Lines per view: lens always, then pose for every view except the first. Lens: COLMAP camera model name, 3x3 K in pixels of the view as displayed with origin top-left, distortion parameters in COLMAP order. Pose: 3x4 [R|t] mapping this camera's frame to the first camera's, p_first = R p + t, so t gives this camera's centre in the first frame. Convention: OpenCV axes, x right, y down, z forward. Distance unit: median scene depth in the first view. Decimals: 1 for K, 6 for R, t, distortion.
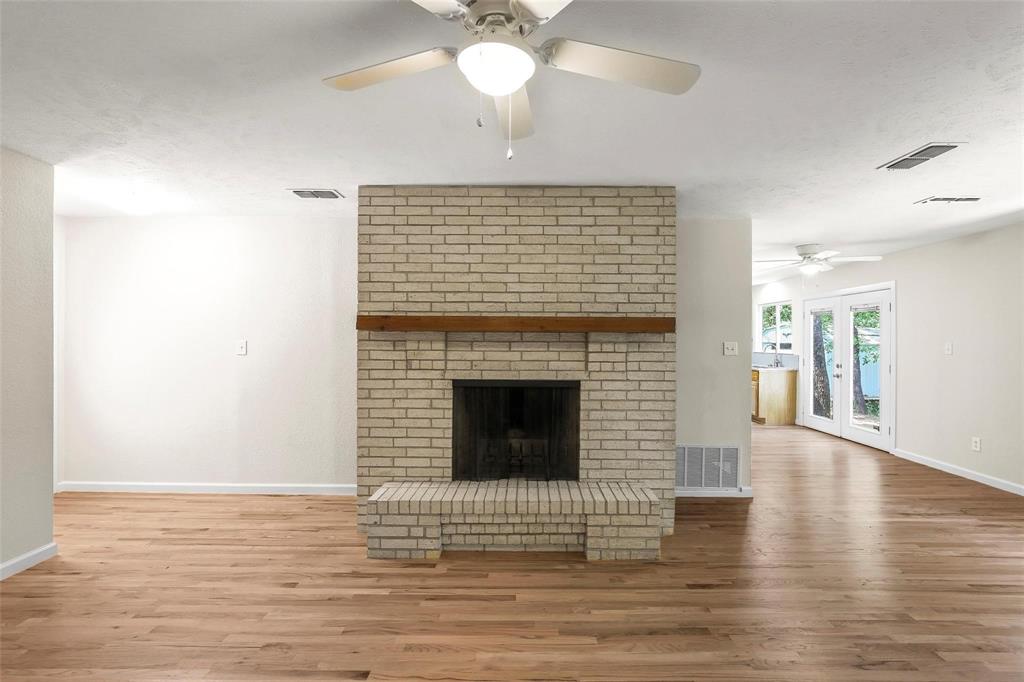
lens RADIAL K [[466.9, 0, 529.4], [0, 466.9, 341.0], [0, 0, 1]] dist [-0.013207, 0.005462]
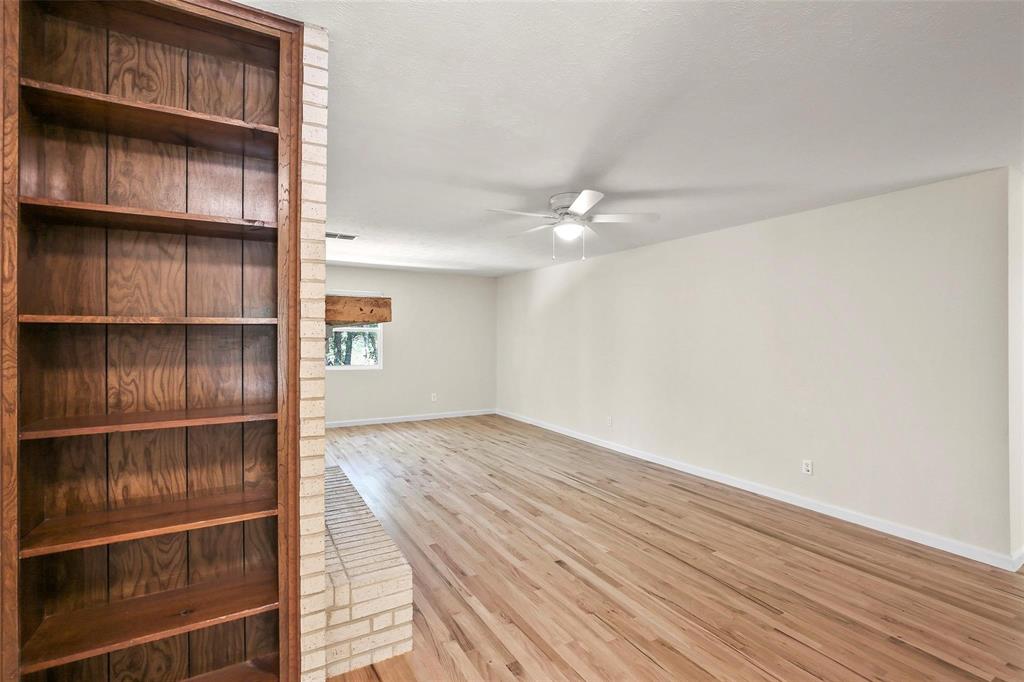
lens RADIAL K [[466.9, 0, 503.2], [0, 466.9, 345.9], [0, 0, 1]] dist [-0.013207, 0.005462]
pose [[-0.483717, -0.020800, 0.874977, -0.890935], [-0.004240, 0.999762, 0.021423, -0.001320], [-0.875214, 0.006653, -0.483690, 1.071240]]
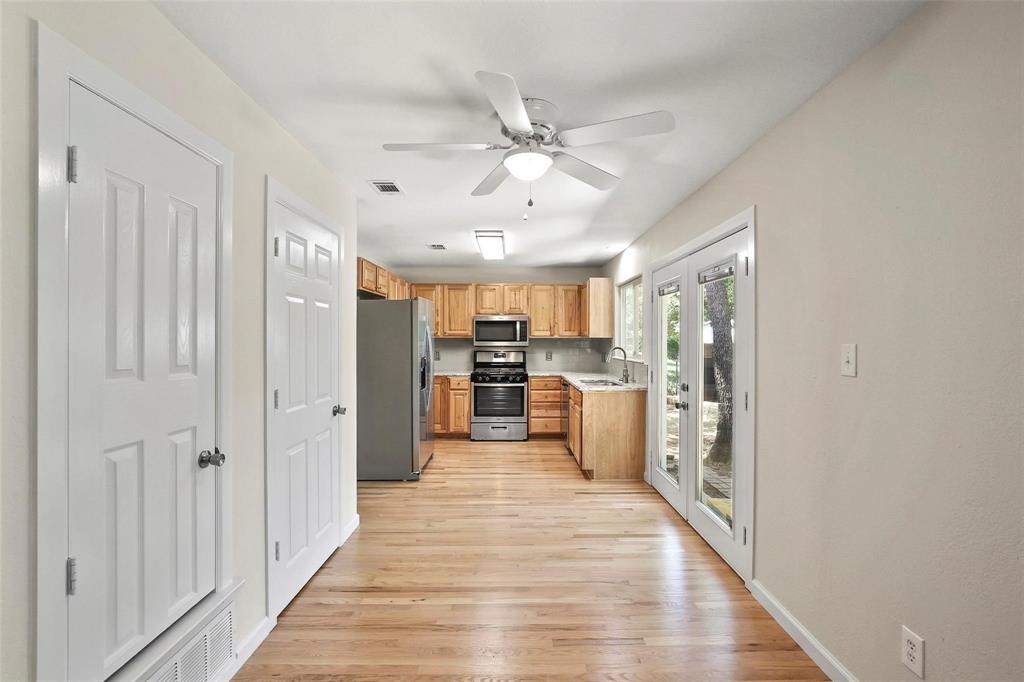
lens RADIAL K [[466.9, 0, 517.2], [0, 466.9, 345.1], [0, 0, 1]] dist [-0.013207, 0.005462]
pose [[0.999989, -0.004422, 0.001554, 0.962600], [0.004408, 0.999949, 0.009123, -0.000245], [-0.001594, -0.009116, 0.999957, 0.946744]]
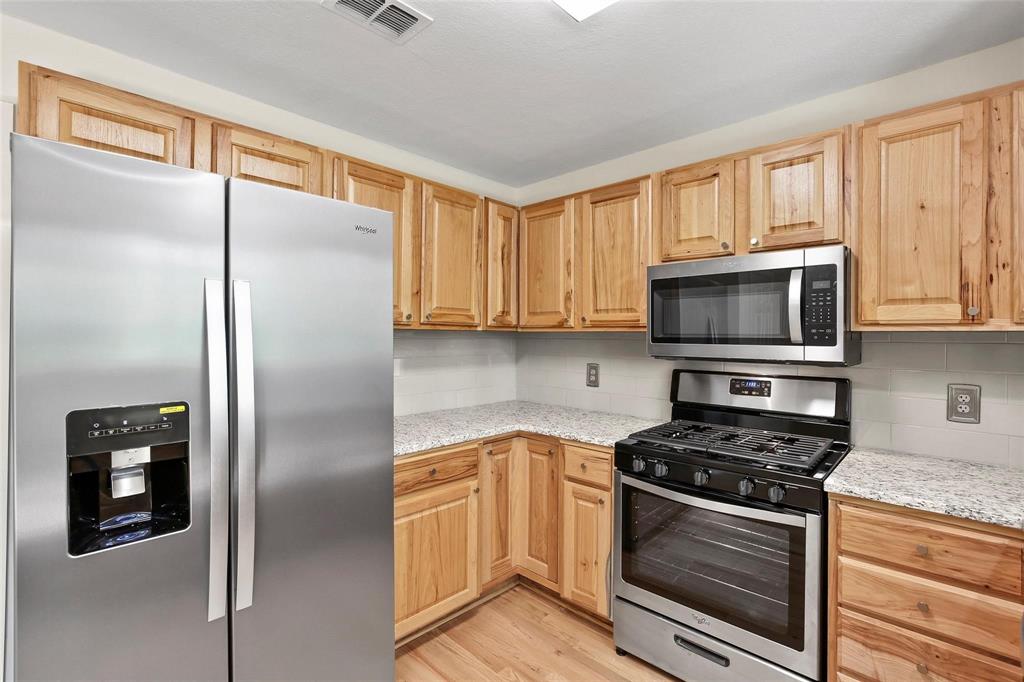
lens RADIAL K [[466.9, 0, 512.0], [0, 466.9, 332.6], [0, 0, 1]] dist [-0.013207, 0.005462]
pose [[0.716467, -0.003272, -0.697613, 1.108444], [-0.005877, 0.999925, -0.010726, -0.004283], [0.697596, 0.011785, 0.716394, 2.321195]]
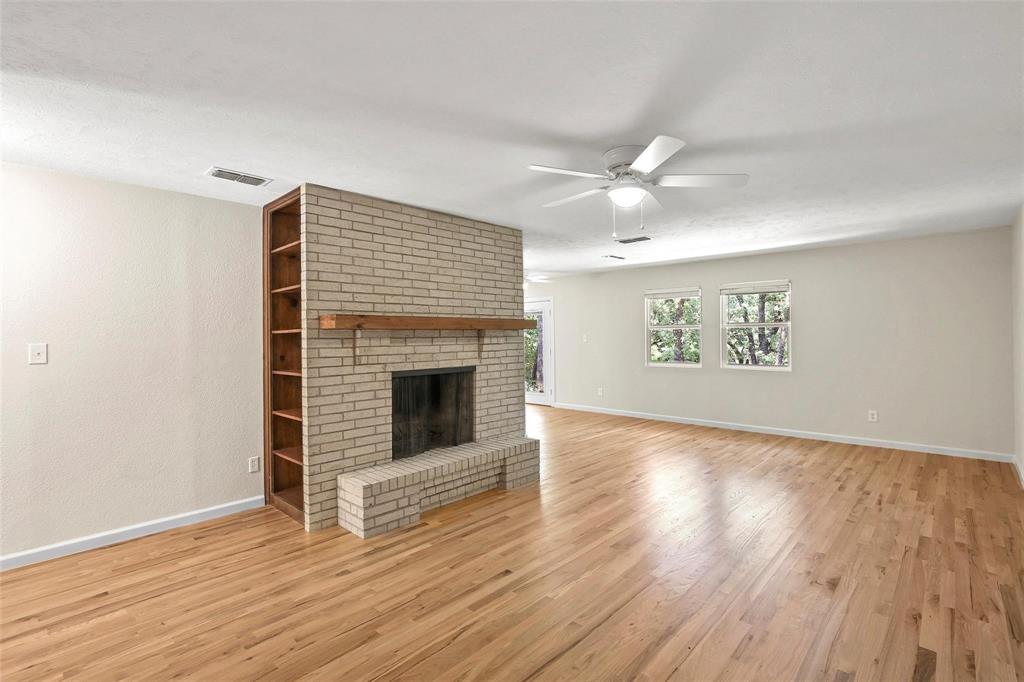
lens RADIAL K [[466.9, 0, 515.0], [0, 466.9, 335.9], [0, 0, 1]] dist [-0.013207, 0.005462]
pose [[0.690387, -0.014300, 0.723299, -0.779169], [0.015604, 0.999866, 0.004874, -0.005588], [-0.723272, 0.007921, 0.690518, -0.004217]]
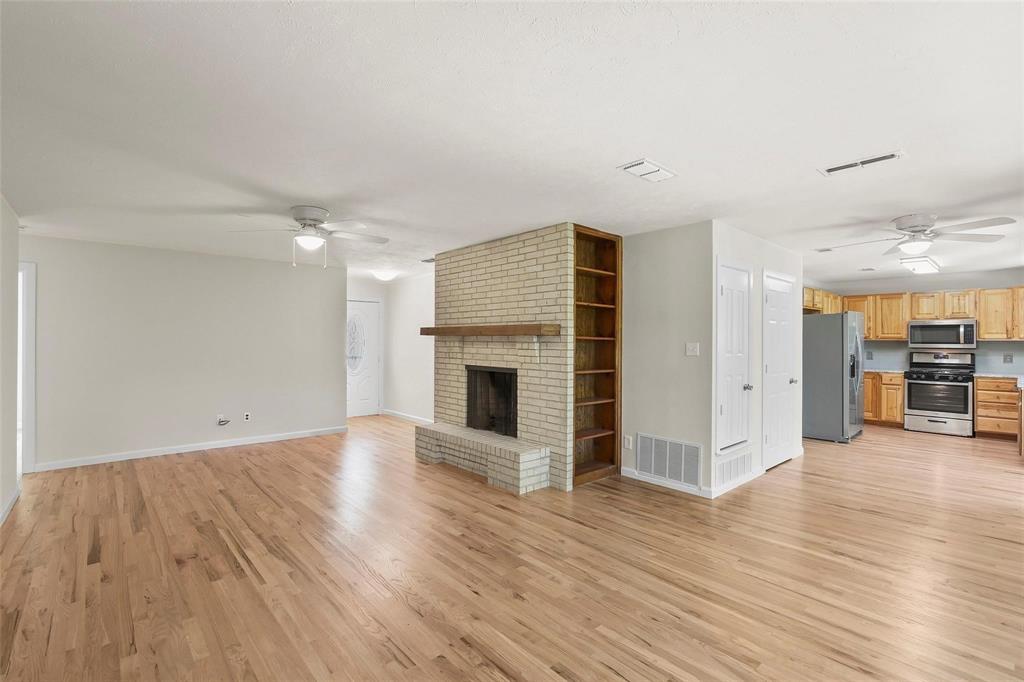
lens RADIAL K [[466.9, 0, 516.8], [0, 466.9, 337.8], [0, 0, 1]] dist [-0.013207, 0.005462]
pose [[0.667994, -0.006346, -0.744140, 1.183695], [-0.003207, 0.999930, -0.011406, 0.005282], [0.744160, 0.010005, 0.667927, 0.033020]]
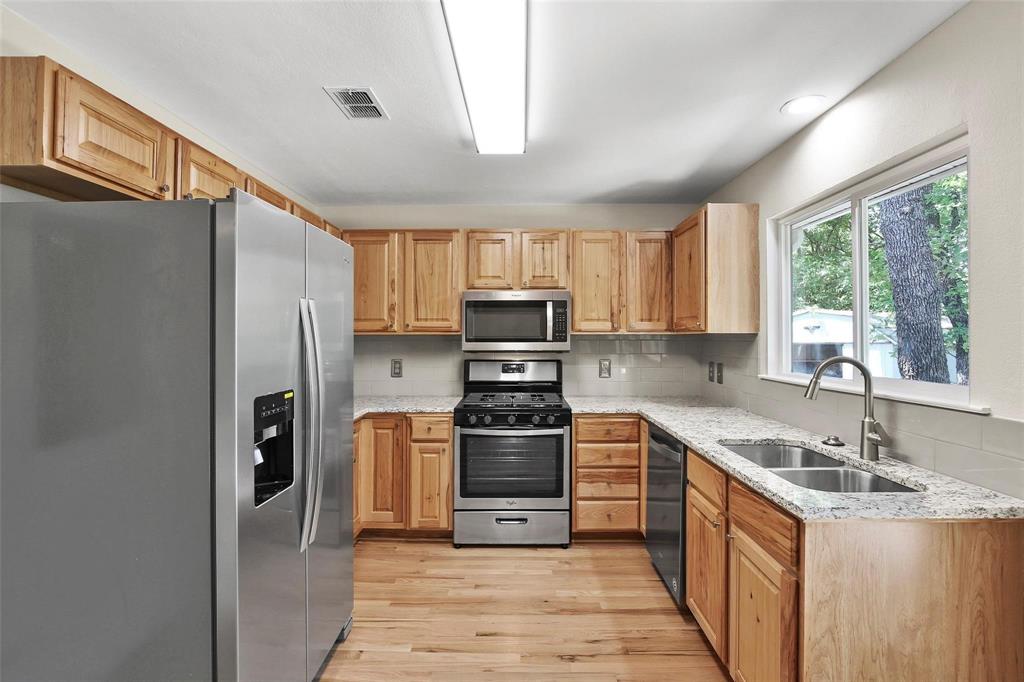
lens RADIAL K [[466.9, 0, 518.7], [0, 466.9, 330.4], [0, 0, 1]] dist [-0.013207, 0.005462]
pose [[0.999834, -0.004986, -0.017503, 0.921041], [0.004666, 0.999822, -0.018285, -0.004237], [0.017591, 0.018200, 0.999680, 1.929224]]
